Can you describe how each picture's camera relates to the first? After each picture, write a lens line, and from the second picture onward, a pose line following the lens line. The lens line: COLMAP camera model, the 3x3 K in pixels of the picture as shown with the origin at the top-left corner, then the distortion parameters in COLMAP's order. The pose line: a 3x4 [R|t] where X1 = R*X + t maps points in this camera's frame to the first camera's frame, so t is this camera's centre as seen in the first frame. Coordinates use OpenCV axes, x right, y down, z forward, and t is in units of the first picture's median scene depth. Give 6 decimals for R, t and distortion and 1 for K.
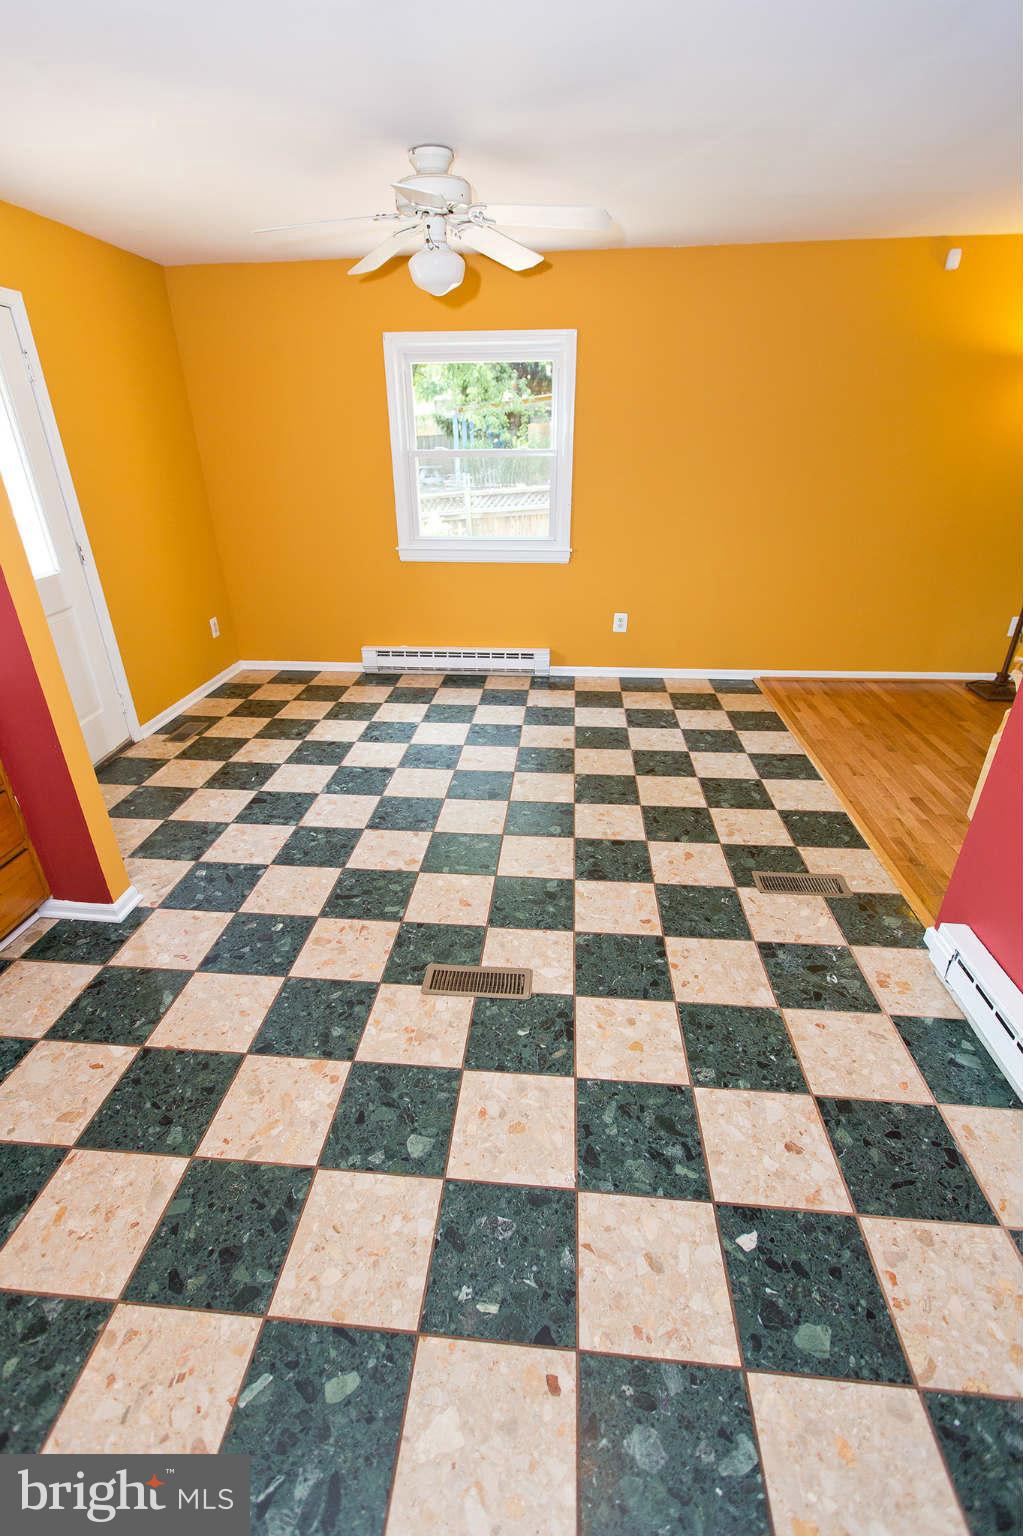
lens RADIAL K [[682.2, 0, 504.9], [0, 682.2, 779.7], [0, 0, 1]] dist [0.004303, -0.001370]
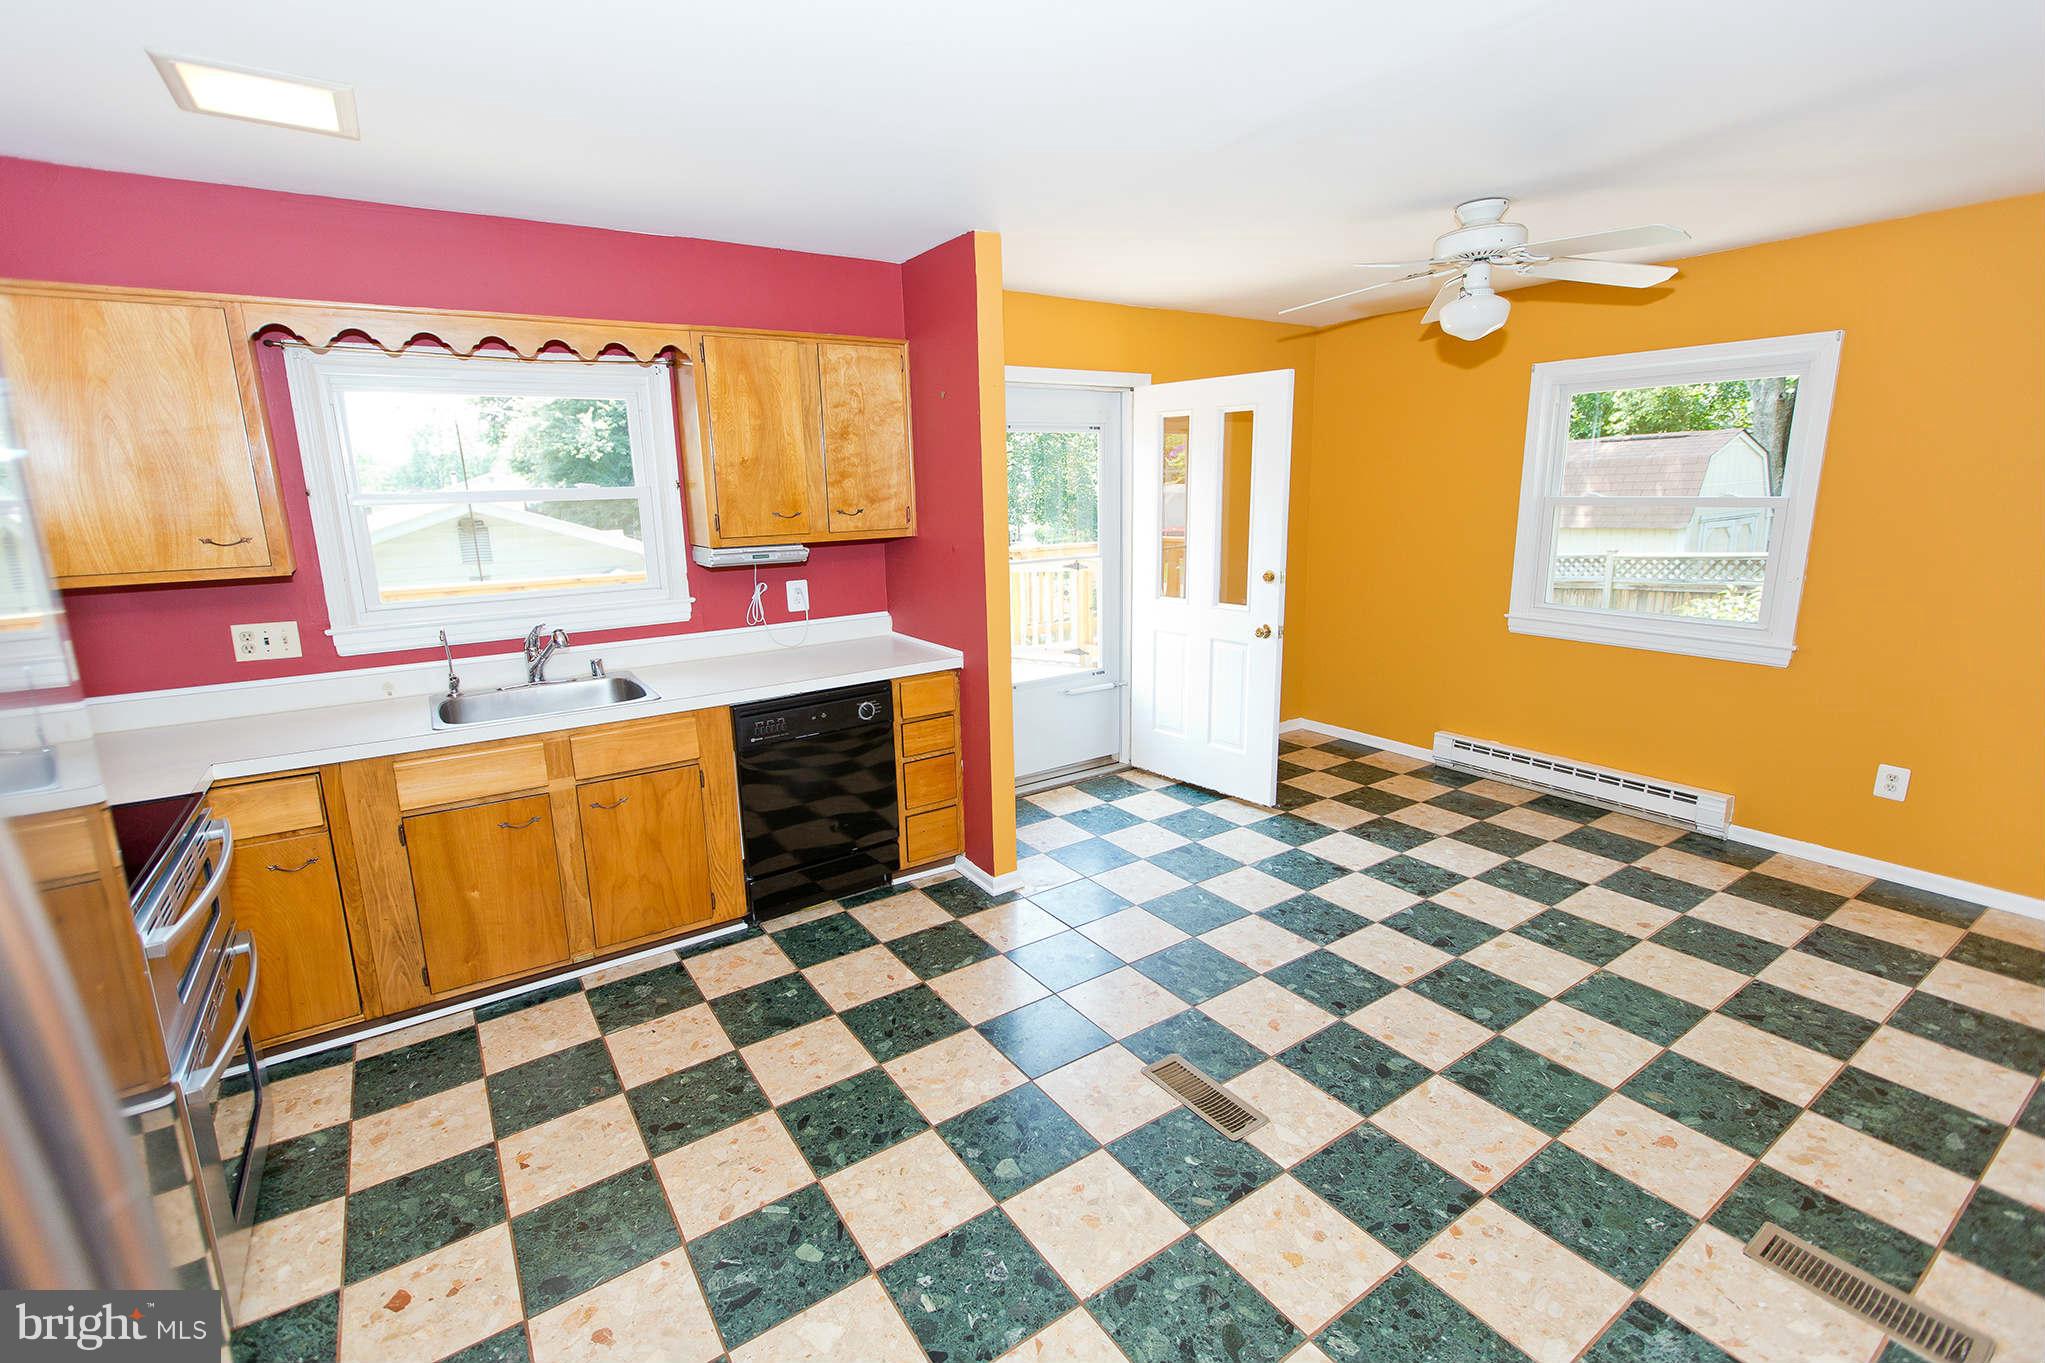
lens RADIAL K [[908.3, 0, 1012.8], [0, 908.3, 677.8], [0, 0, 1]] dist [0.004303, -0.001370]
pose [[0.629977, 0.160808, -0.759783, 0.544070], [-0.337224, 0.937925, -0.081098, -0.012897], [0.699578, 0.307307, 0.645099, -0.032275]]
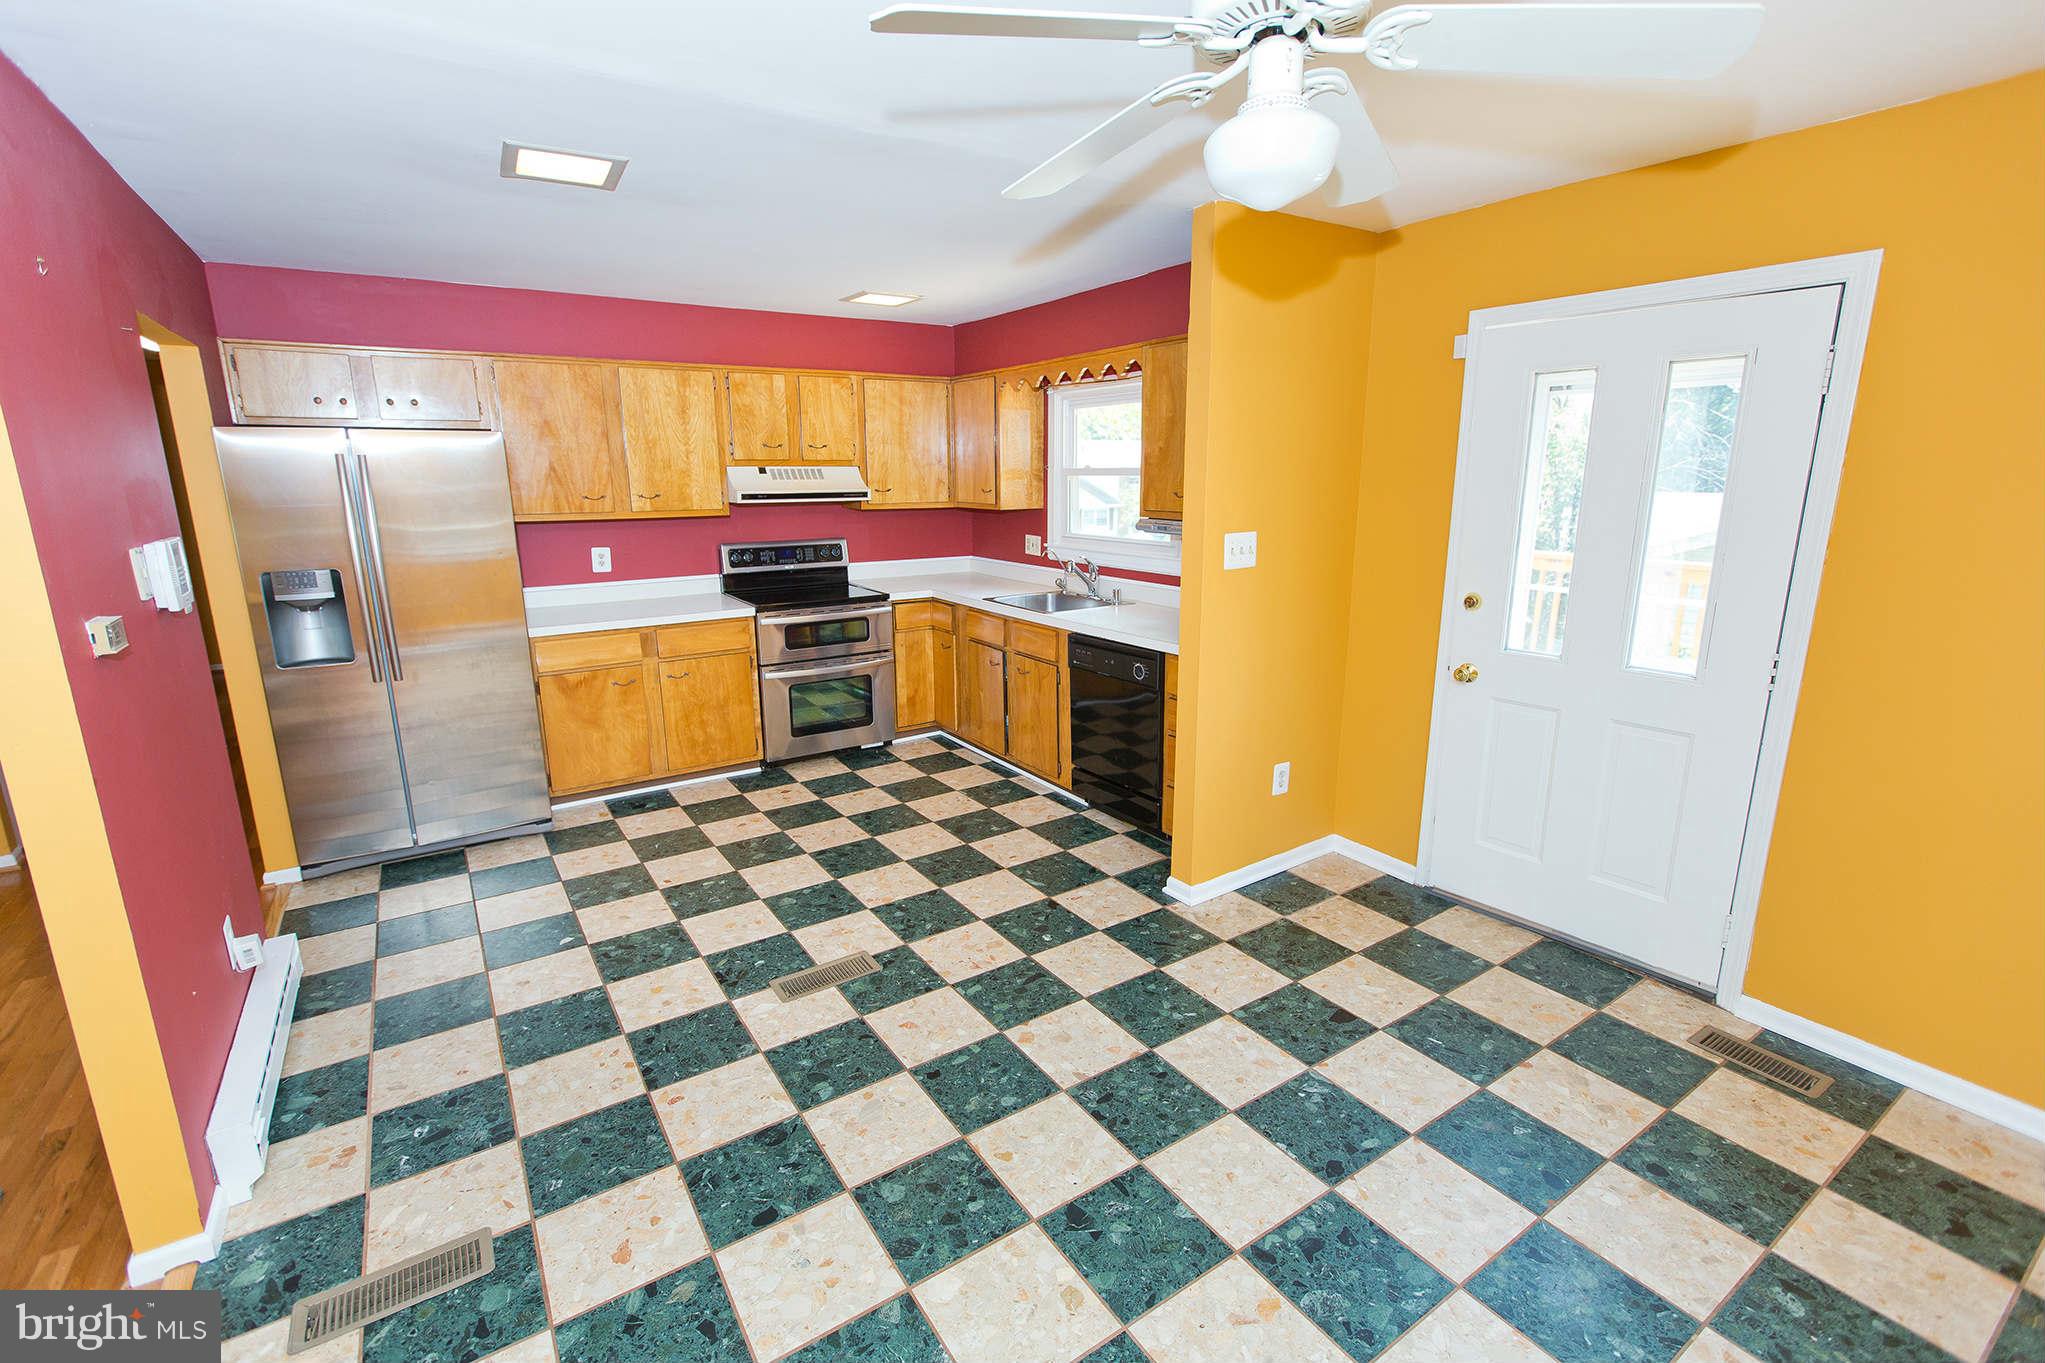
lens RADIAL K [[908.3, 0, 1013.7], [0, 908.3, 673.1], [0, 0, 1]] dist [0.004303, -0.001370]
pose [[-0.781066, 0.153566, -0.605271, 0.471554], [-0.268928, 0.792073, 0.547995, -0.843354], [0.563572, 0.590795, -0.577363, 1.588949]]
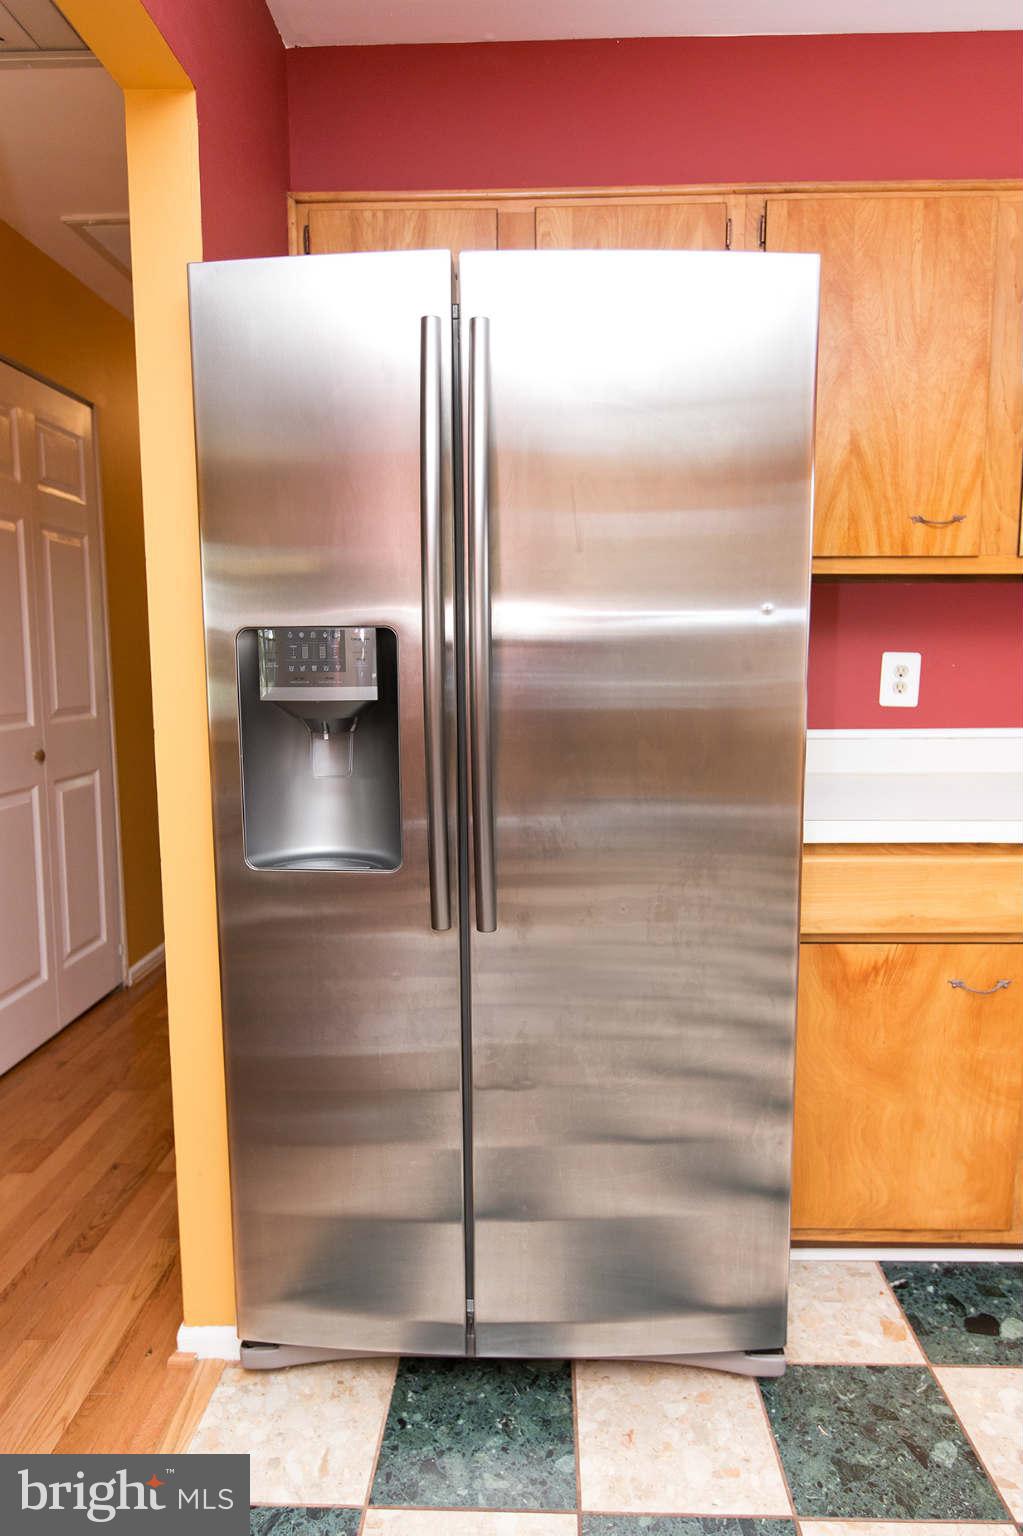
lens RADIAL K [[960.0, 0, 520.0], [0, 960.0, 768.3], [0, 0, 1]] dist [-0.008110, 0.001460]
pose [[-0.997686, 0.022672, -0.064106, 0.366752], [-0.016676, 0.832402, 0.553922, -0.112061], [0.065920, 0.553709, -0.830097, 0.538091]]
